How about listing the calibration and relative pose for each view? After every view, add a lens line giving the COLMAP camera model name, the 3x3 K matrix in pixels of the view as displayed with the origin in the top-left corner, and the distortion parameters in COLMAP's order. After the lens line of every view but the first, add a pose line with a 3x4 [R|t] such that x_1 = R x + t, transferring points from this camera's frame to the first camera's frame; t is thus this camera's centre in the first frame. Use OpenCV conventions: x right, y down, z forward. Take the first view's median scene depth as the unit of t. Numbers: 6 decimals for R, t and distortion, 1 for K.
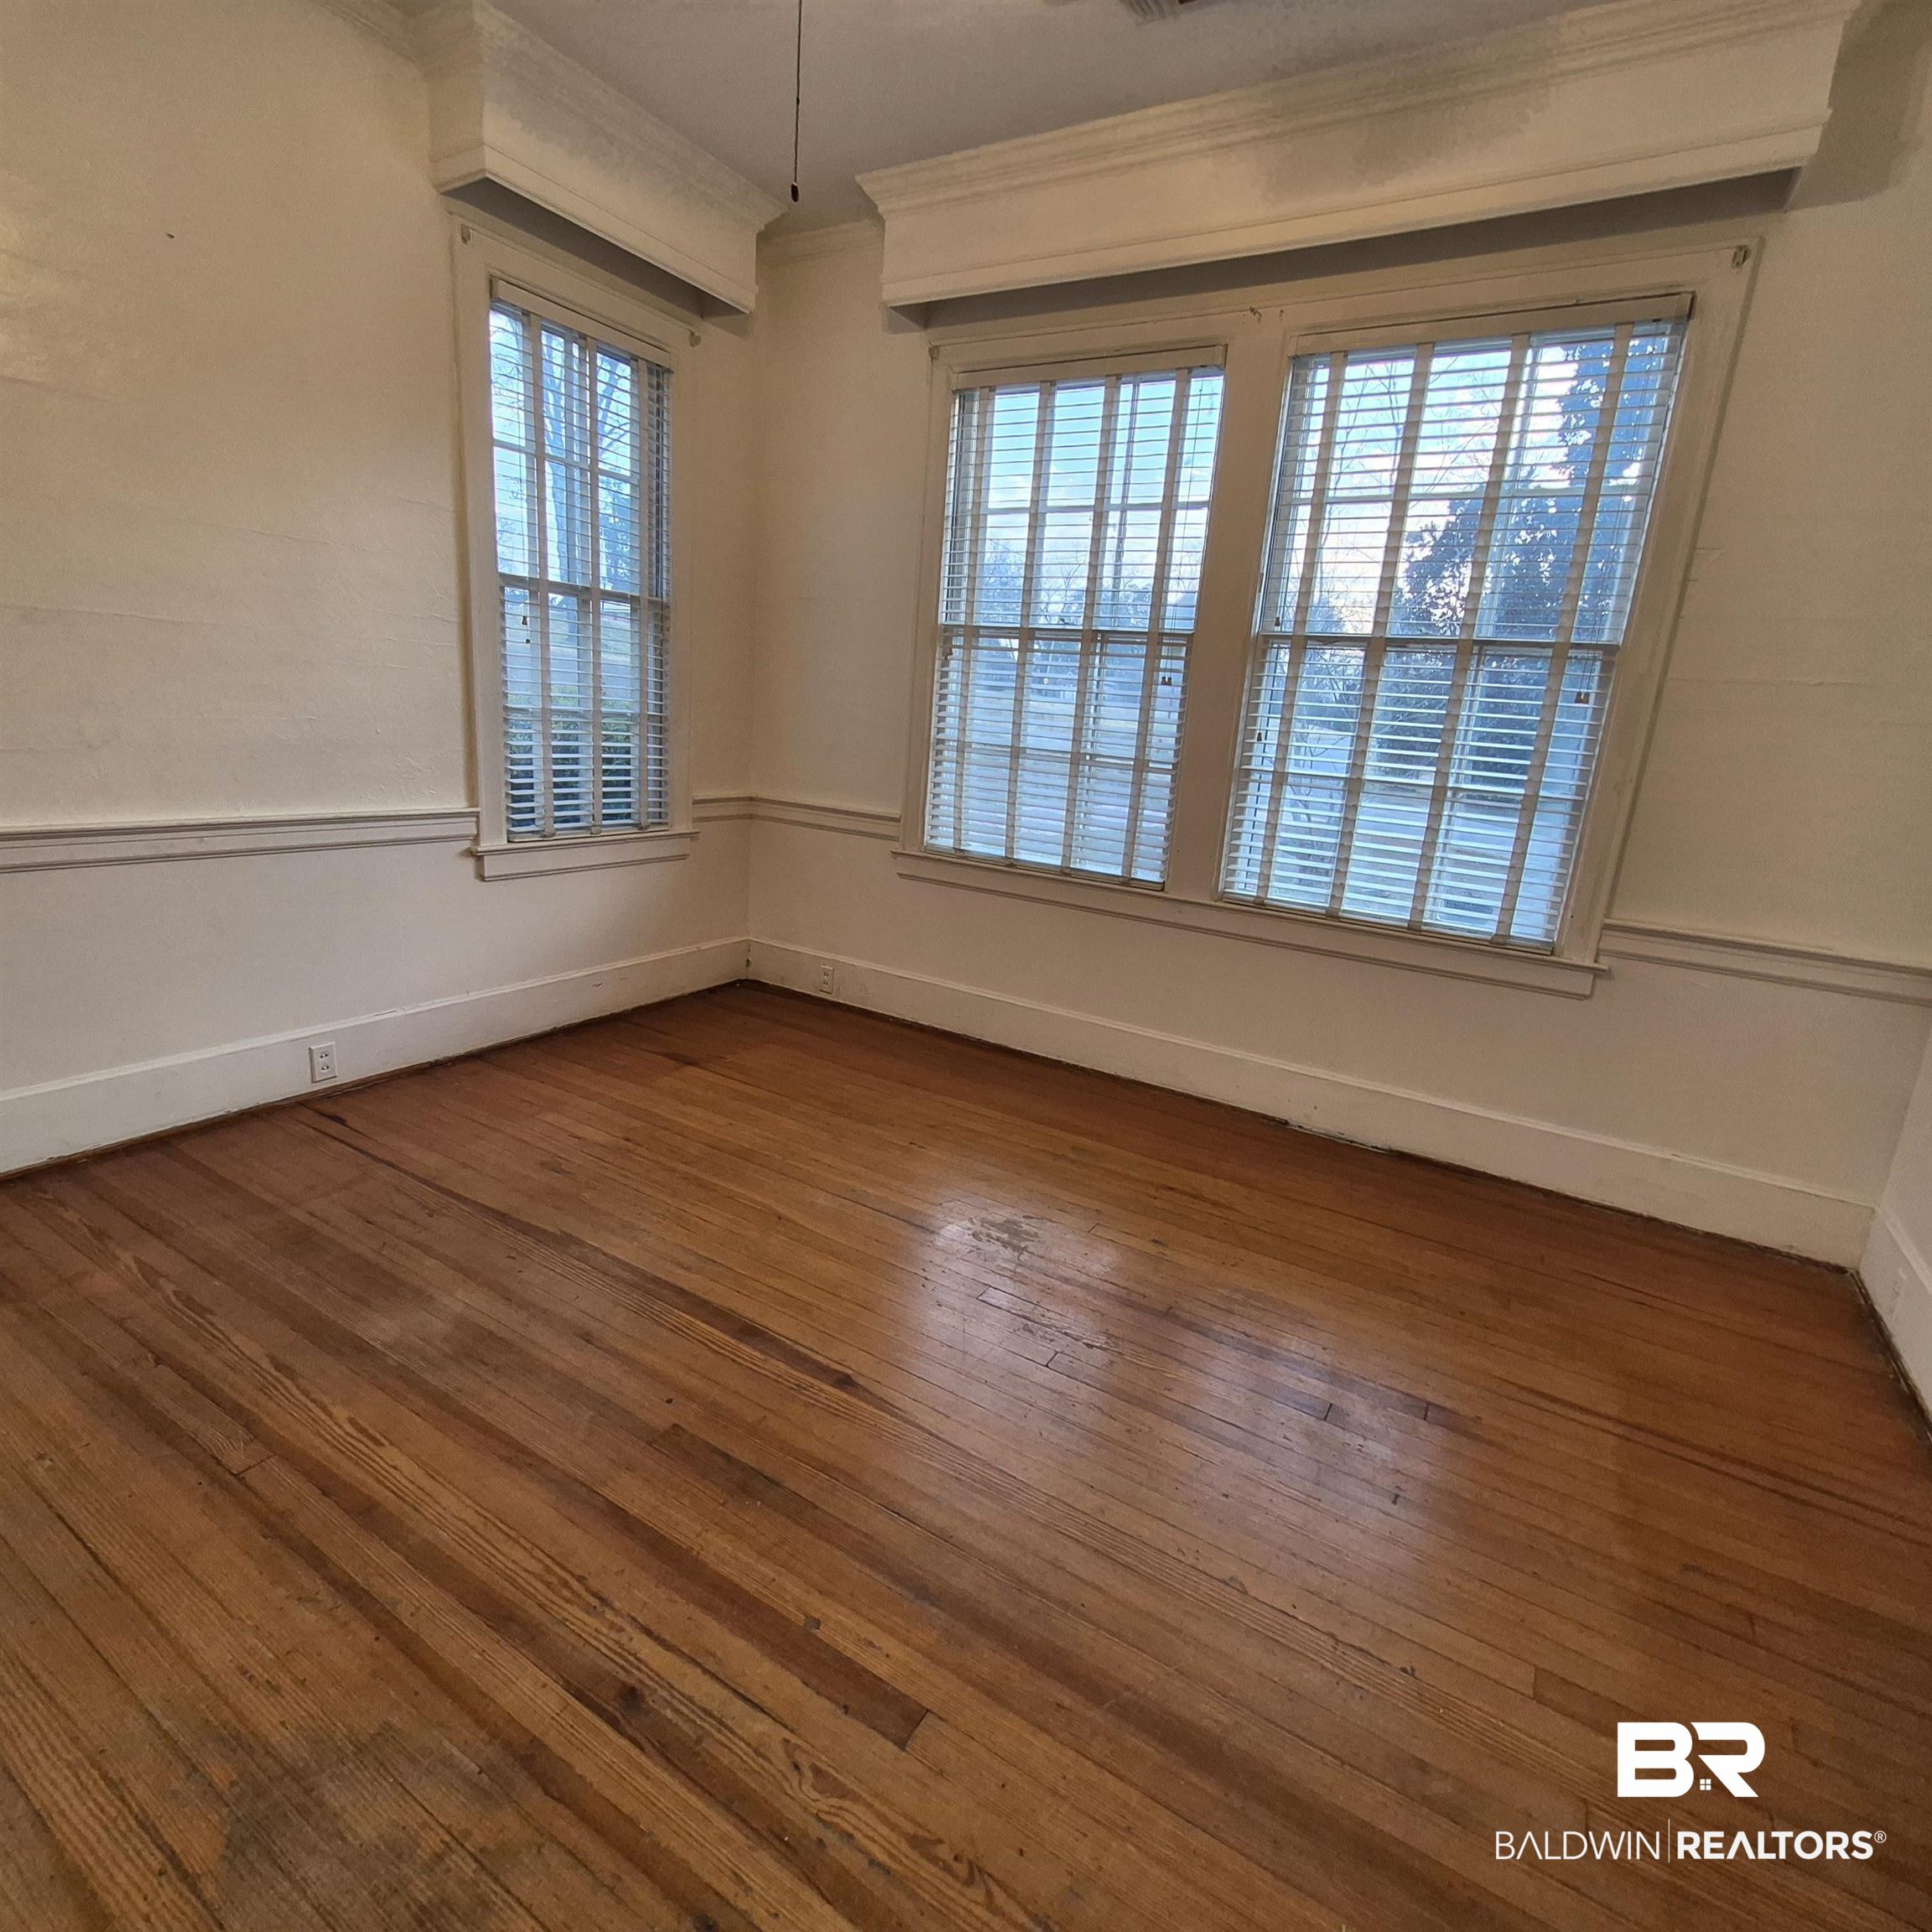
lens RADIAL K [[1008.5, 0, 982.6], [0, 1008.5, 966.7], [0, 0, 1]] dist [0.003930, -0.003006]
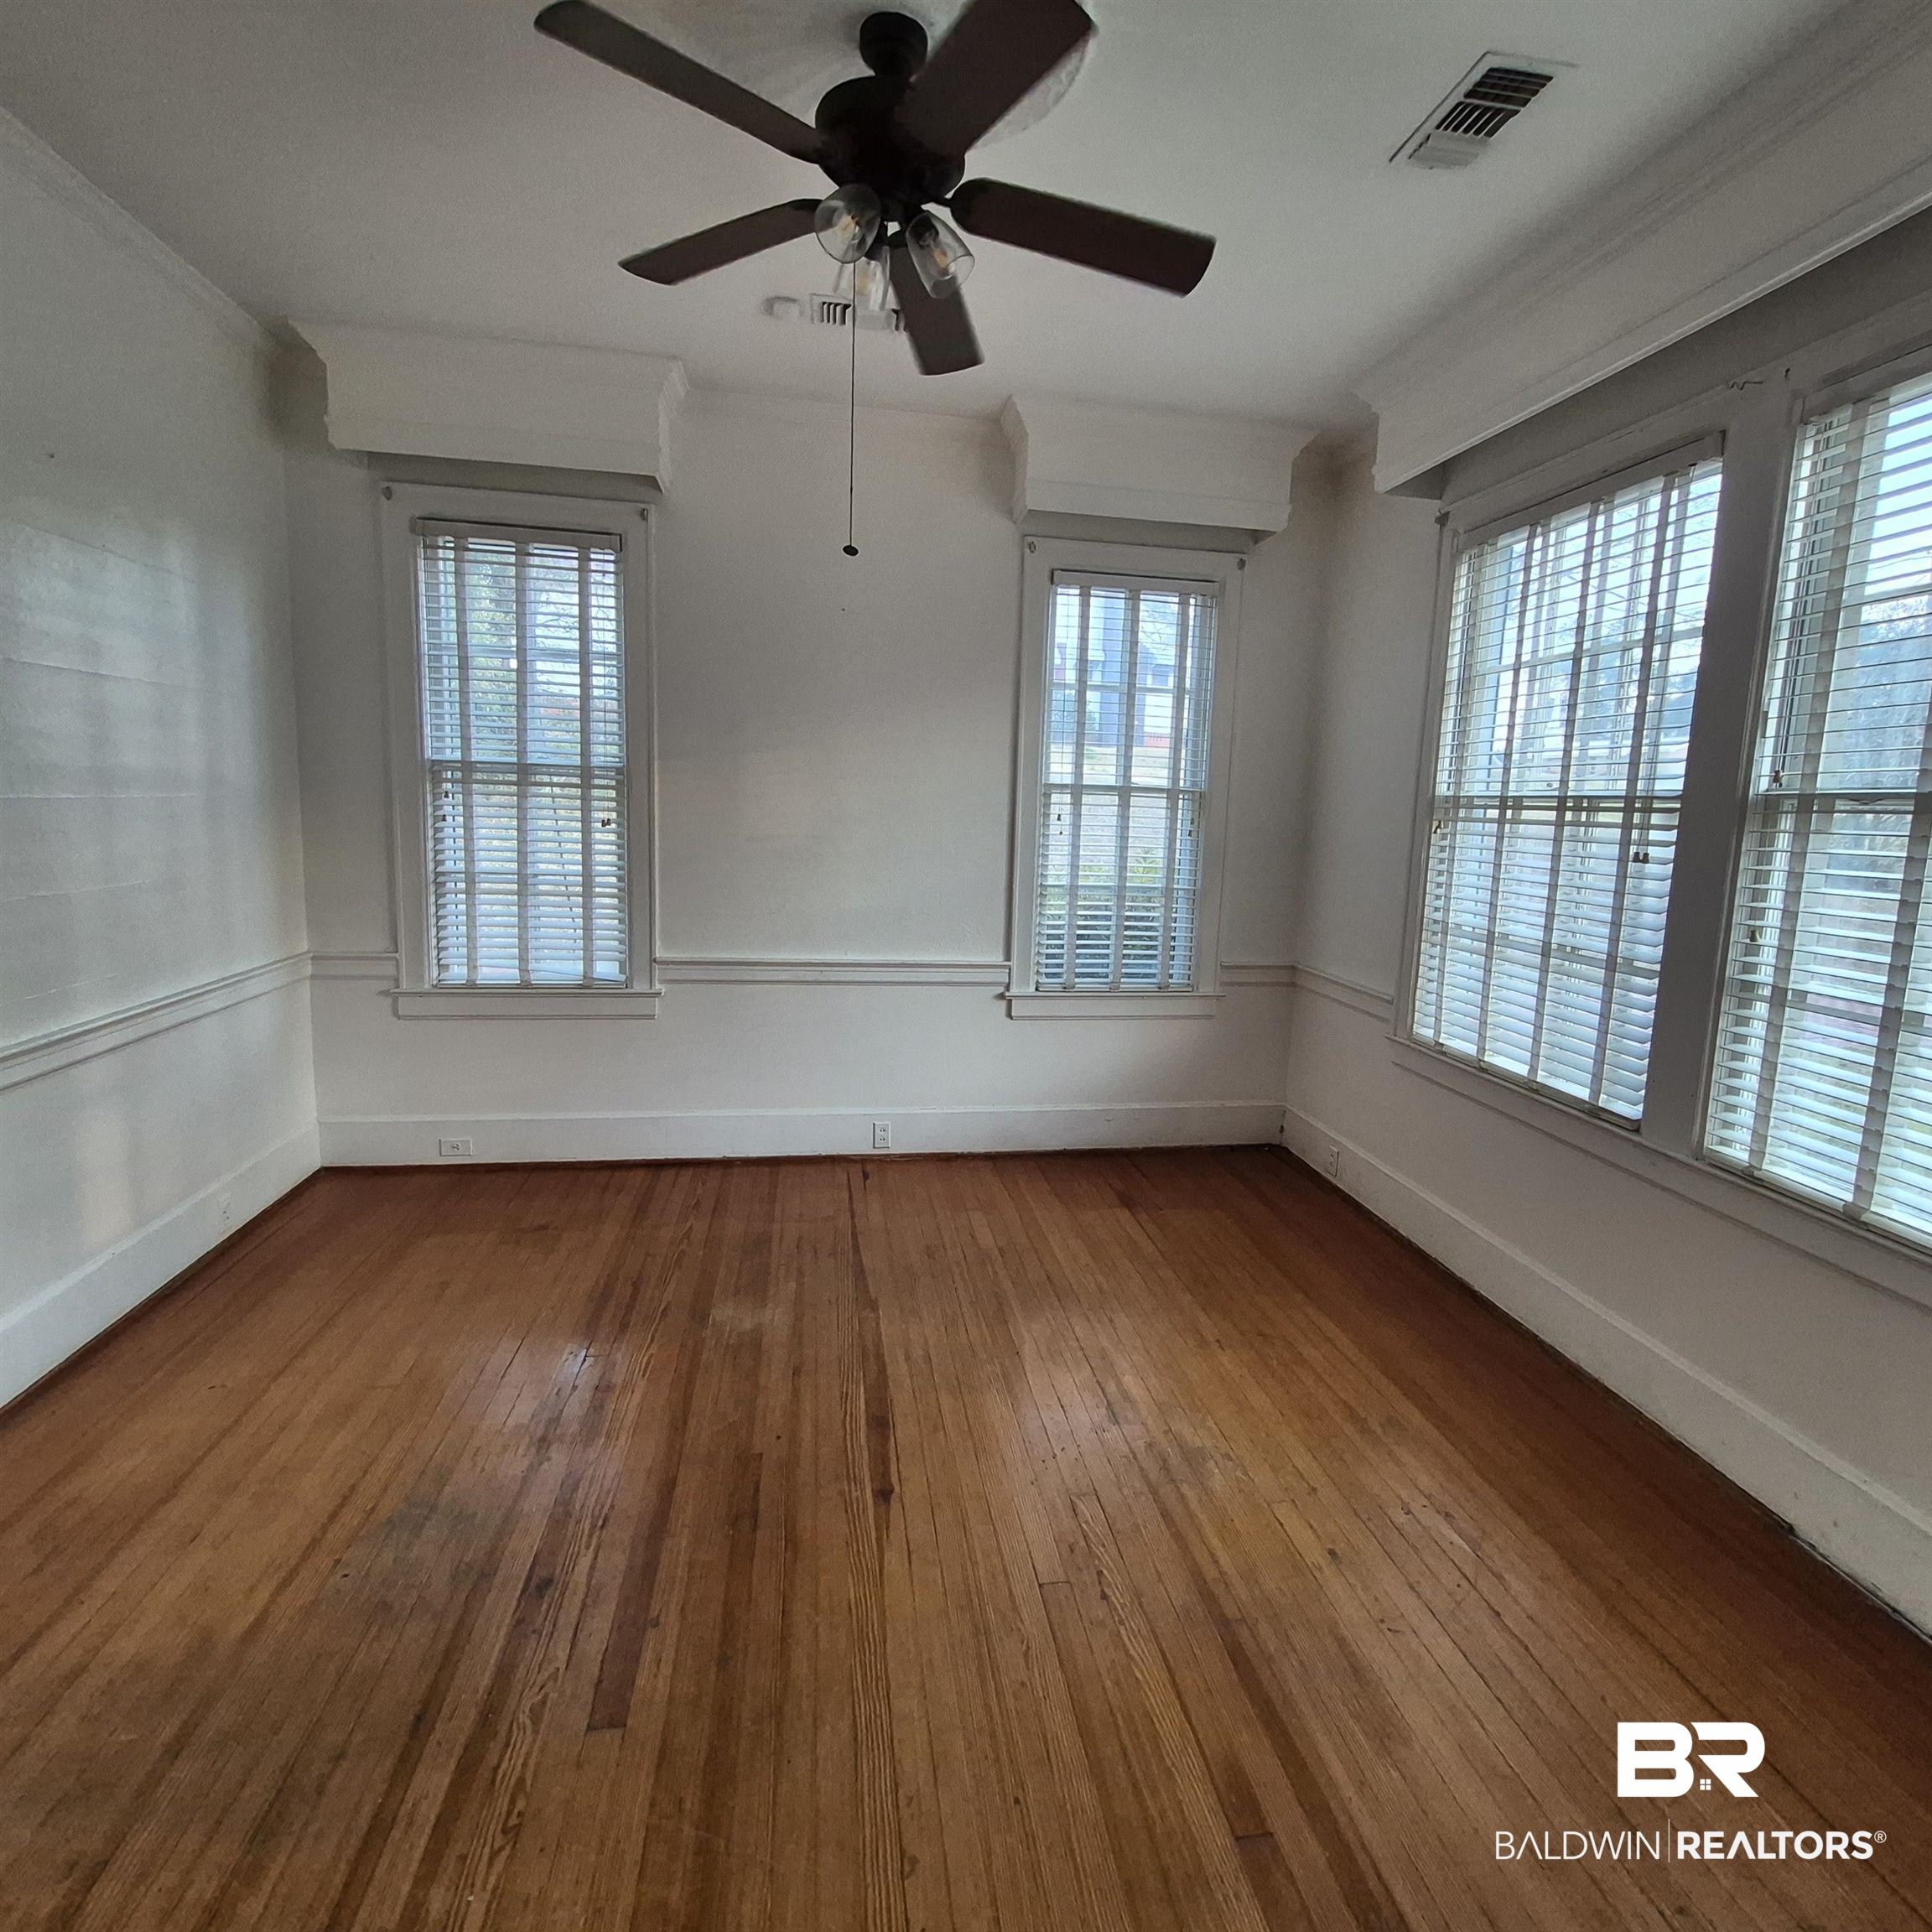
lens RADIAL K [[1008.5, 0, 981.0], [0, 1008.5, 955.7], [0, 0, 1]] dist [0.003930, -0.003006]
pose [[0.643457, 0.059650, -0.763155, 0.455821], [-0.173887, 0.982286, -0.069835, -0.070959], [0.745471, 0.177638, 0.642431, 0.152446]]
